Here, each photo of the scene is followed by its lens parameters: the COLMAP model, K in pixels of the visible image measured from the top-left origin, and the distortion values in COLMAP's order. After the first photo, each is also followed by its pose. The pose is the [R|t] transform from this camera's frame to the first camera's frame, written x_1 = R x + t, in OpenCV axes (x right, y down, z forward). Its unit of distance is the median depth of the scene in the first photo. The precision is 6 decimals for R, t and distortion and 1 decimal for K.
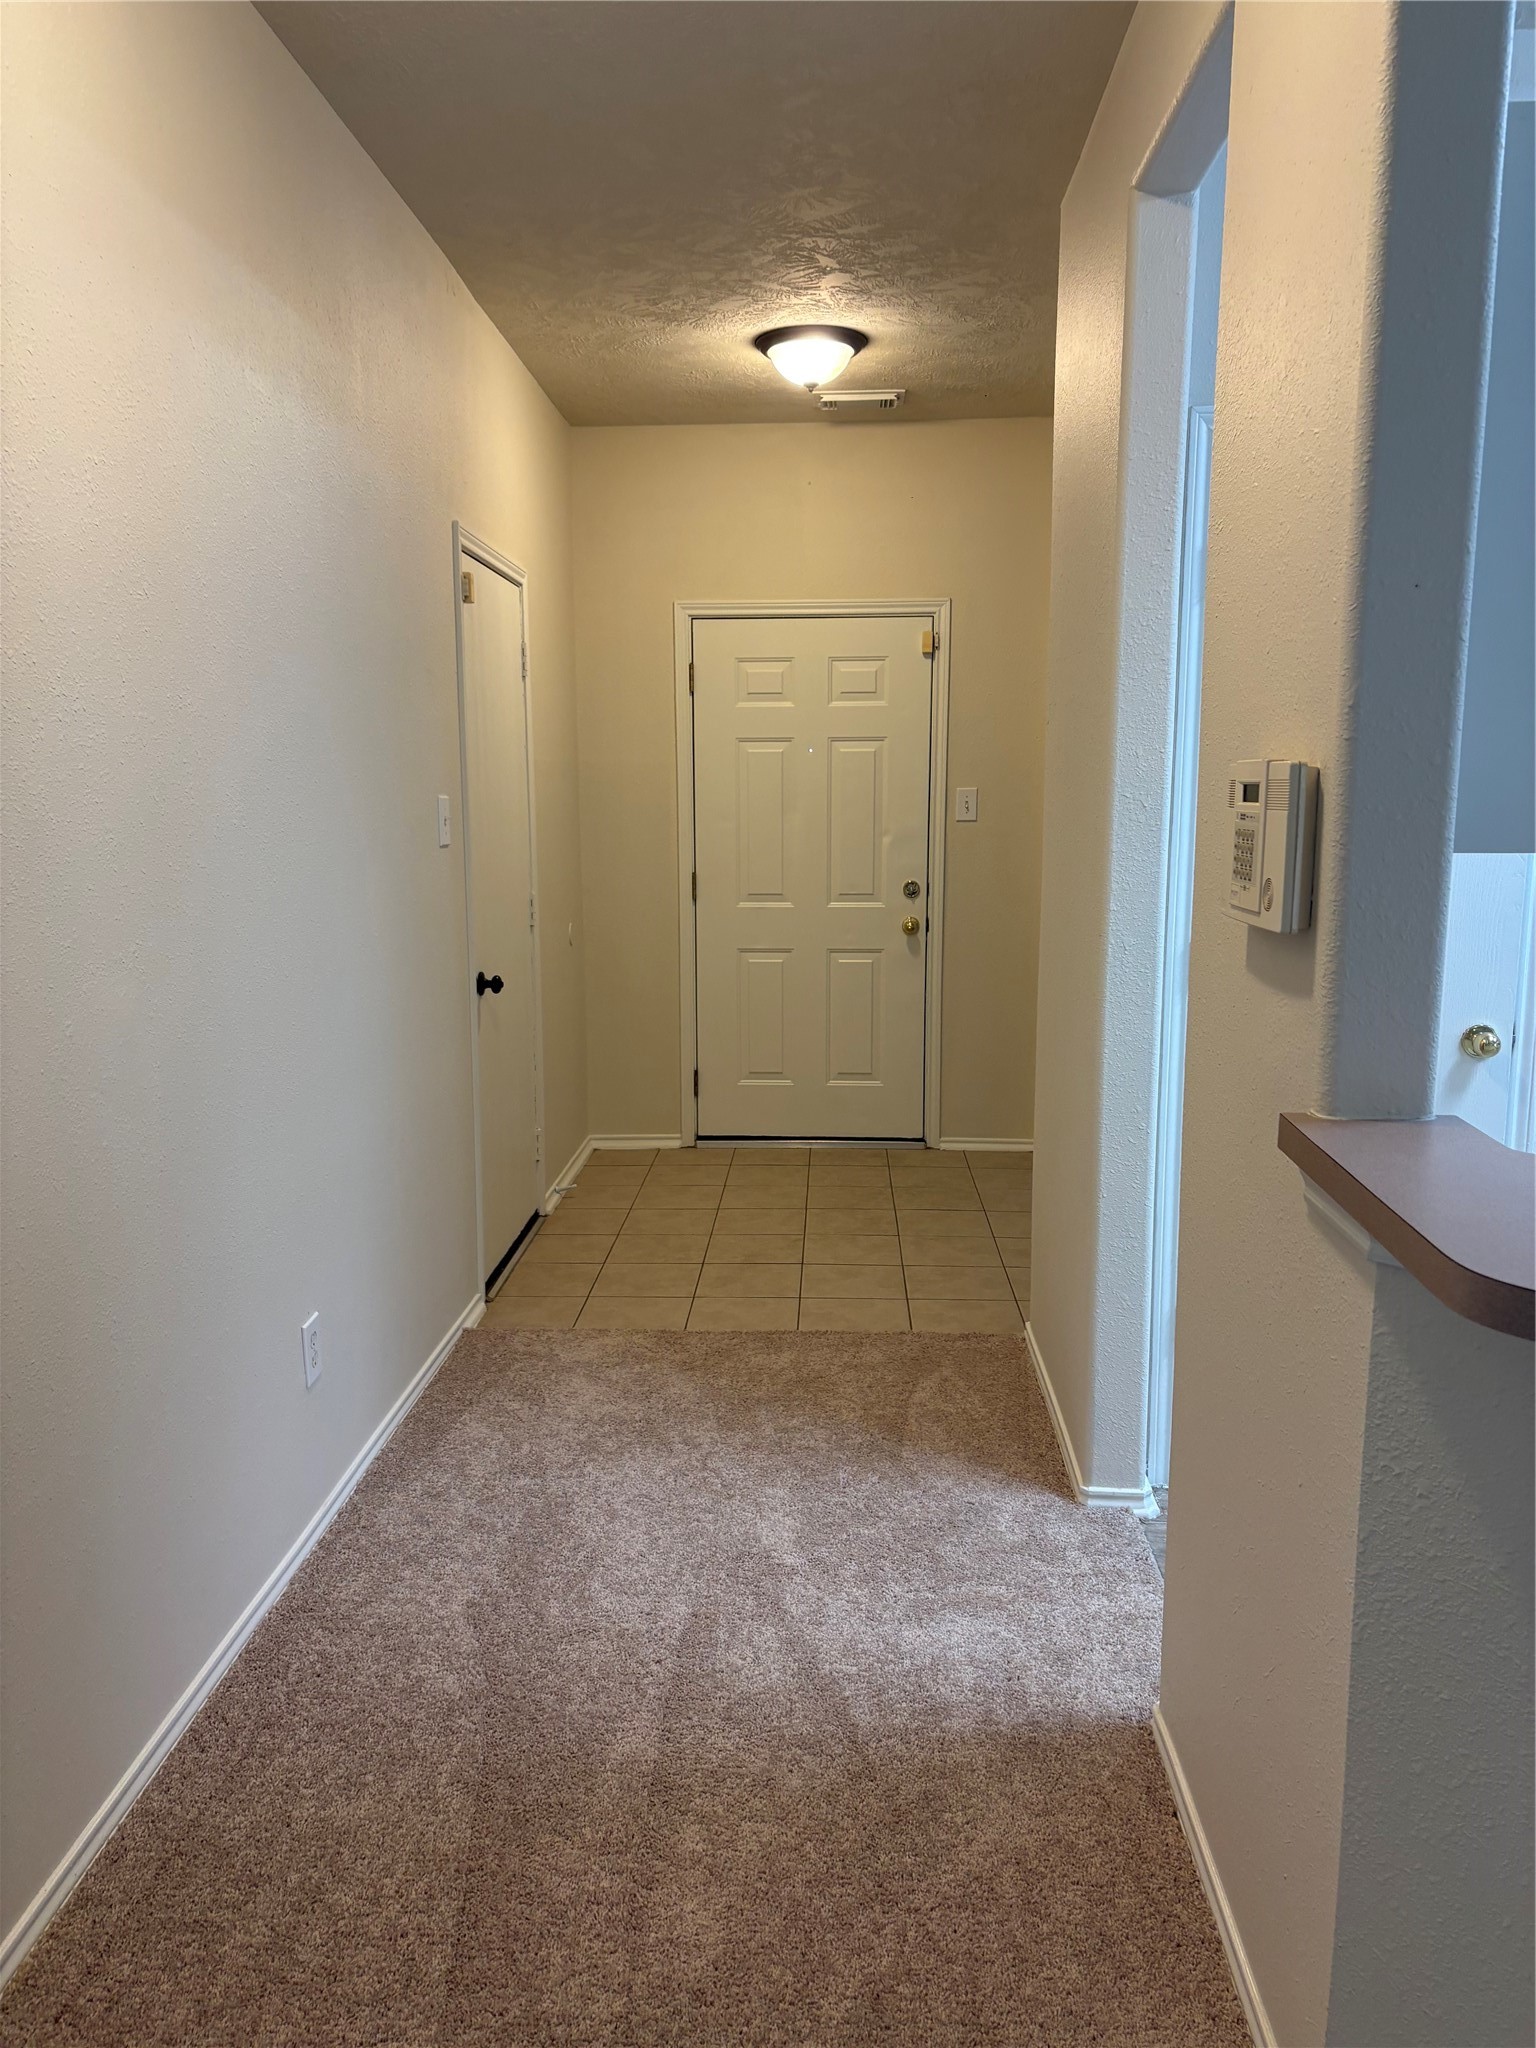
lens RADIAL K [[1549.5, 0, 767.9], [0, 1549.5, 1026.6], [0, 0, 1]] dist [0.033200, -0.001371]
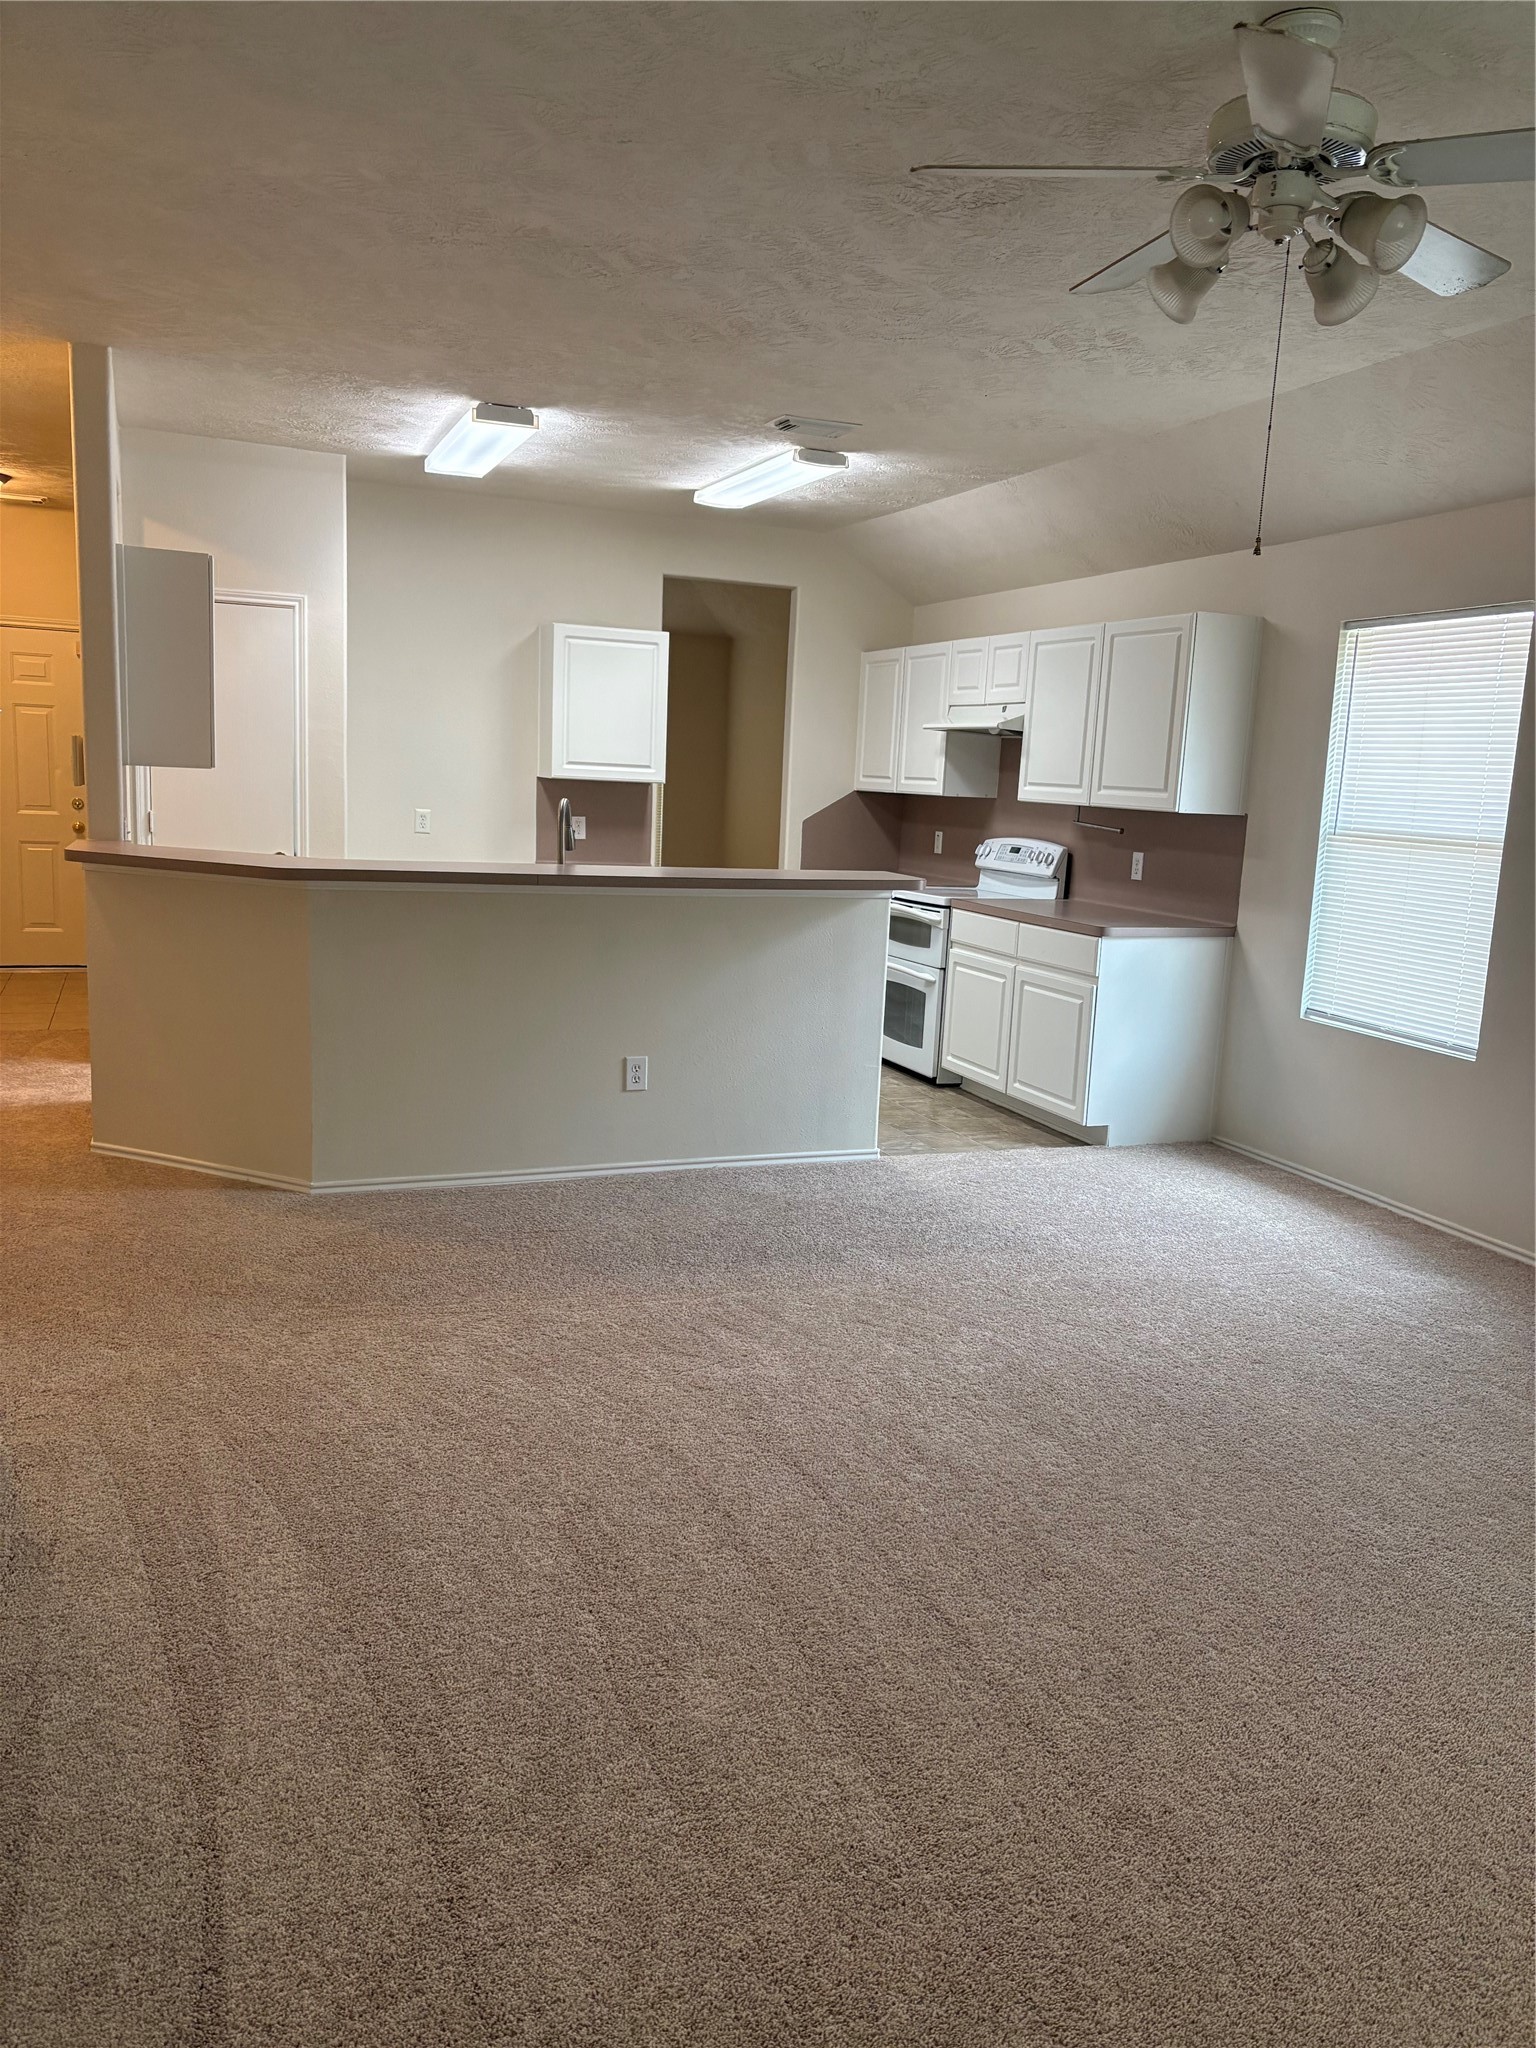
lens RADIAL K [[1549.5, 0, 766.2], [0, 1549.5, 1023.8], [0, 0, 1]] dist [0.033200, -0.001371]
pose [[0.904739, -0.028777, 0.424993, 0.046070], [0.020646, 0.999505, 0.023727, 0.112149], [-0.425466, -0.012692, 0.904886, -0.738090]]
